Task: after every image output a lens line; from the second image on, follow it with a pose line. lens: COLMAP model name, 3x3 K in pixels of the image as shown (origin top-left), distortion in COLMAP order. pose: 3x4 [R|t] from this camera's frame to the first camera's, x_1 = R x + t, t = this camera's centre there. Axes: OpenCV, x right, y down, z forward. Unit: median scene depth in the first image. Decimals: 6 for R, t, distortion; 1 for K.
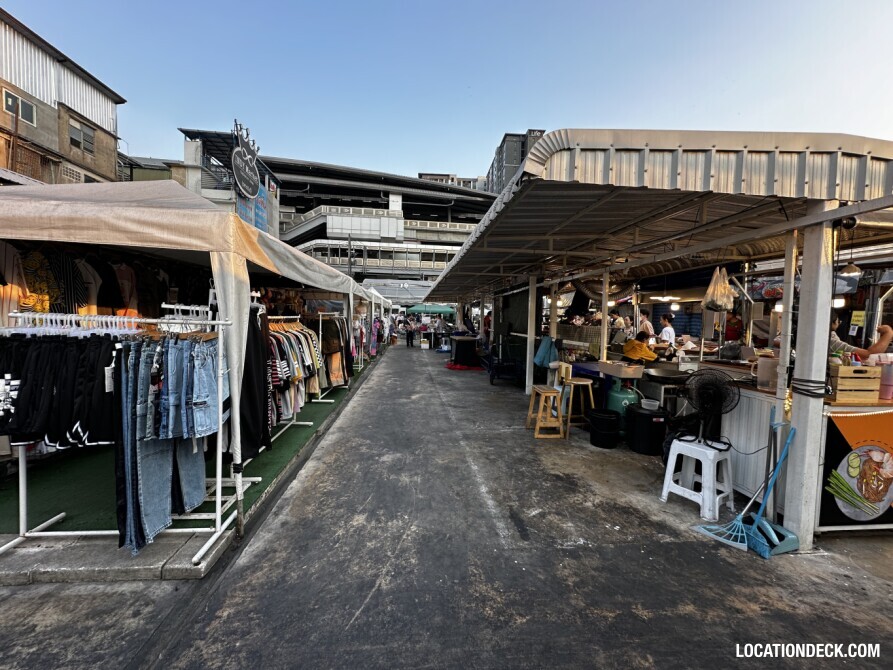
lens RADIAL K [[352.3, 0, 446.5], [0, 352.3, 335.0], [0, 0, 1]] dist [-0.003316, -0.000229]
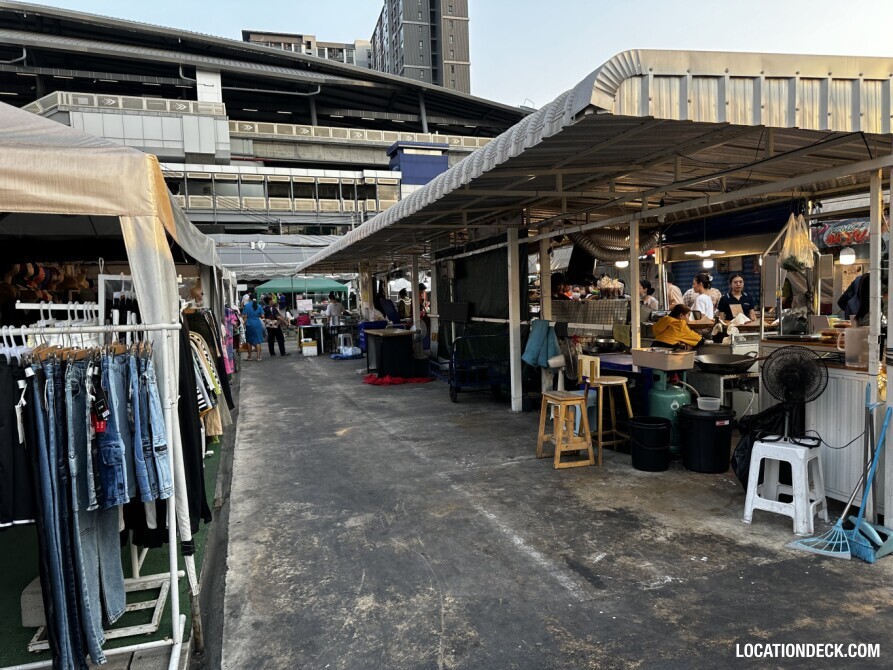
lens RADIAL K [[629.1, 0, 448.0], [0, 629.1, 339.5], [0, 0, 1]] dist [0.032321, -0.041291]
pose [[0.974376, -0.069778, 0.213830, -0.288920], [0.065059, 0.997459, 0.029038, -0.008060], [-0.215313, -0.014382, 0.976439, -0.202799]]
